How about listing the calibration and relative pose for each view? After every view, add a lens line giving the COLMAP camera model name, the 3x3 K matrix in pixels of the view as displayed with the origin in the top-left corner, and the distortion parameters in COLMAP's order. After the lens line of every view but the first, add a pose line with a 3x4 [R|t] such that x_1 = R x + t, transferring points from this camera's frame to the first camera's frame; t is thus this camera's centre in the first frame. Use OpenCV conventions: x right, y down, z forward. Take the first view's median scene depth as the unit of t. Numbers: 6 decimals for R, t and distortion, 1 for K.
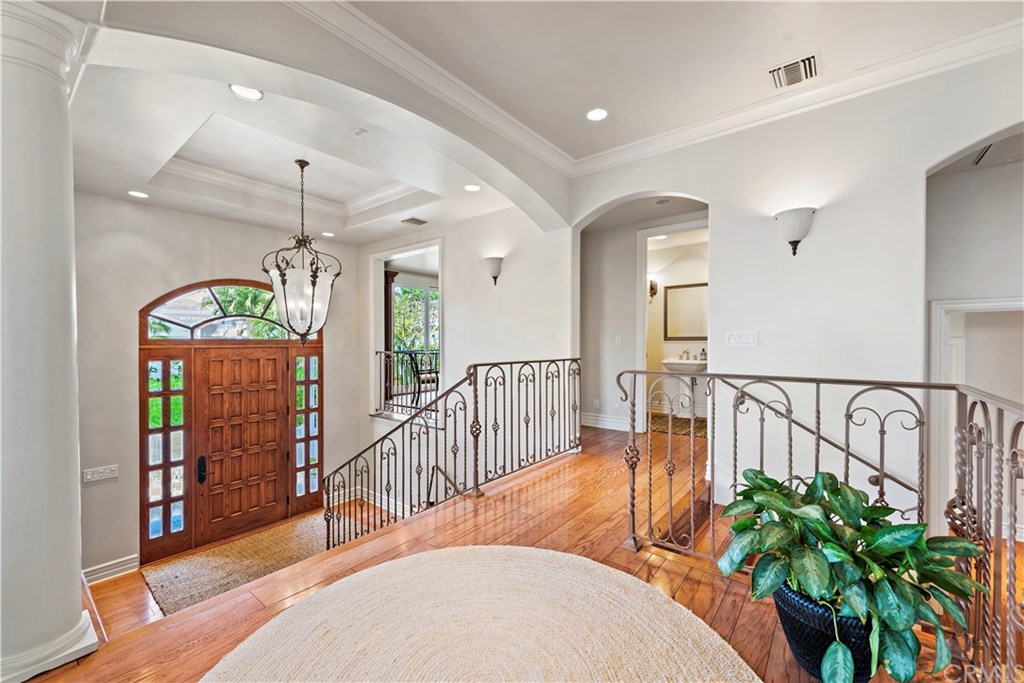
lens RADIAL K [[411.2, 0, 516.8], [0, 411.2, 340.6], [0, 0, 1]] dist [0.004281, -0.000299]
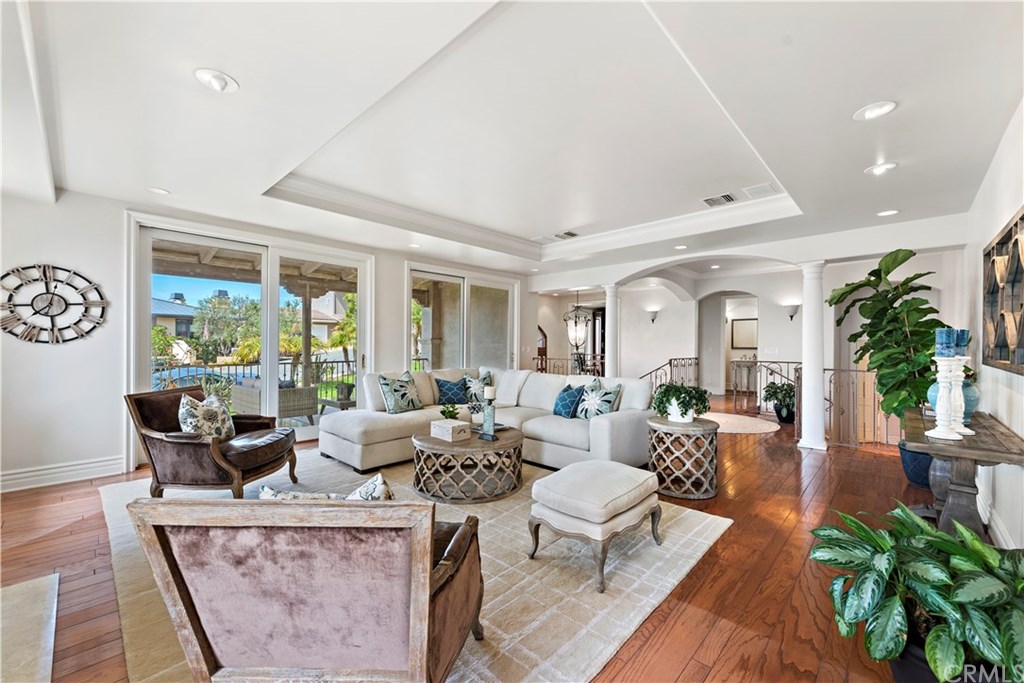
lens RADIAL K [[411.2, 0, 504.8], [0, 411.2, 344.8], [0, 0, 1]] dist [0.004281, -0.000299]
pose [[0.994172, 0.003938, -0.107732, -0.587007], [-0.003706, 0.999990, 0.002350, -0.025412], [0.107740, -0.001937, 0.994177, -1.217012]]
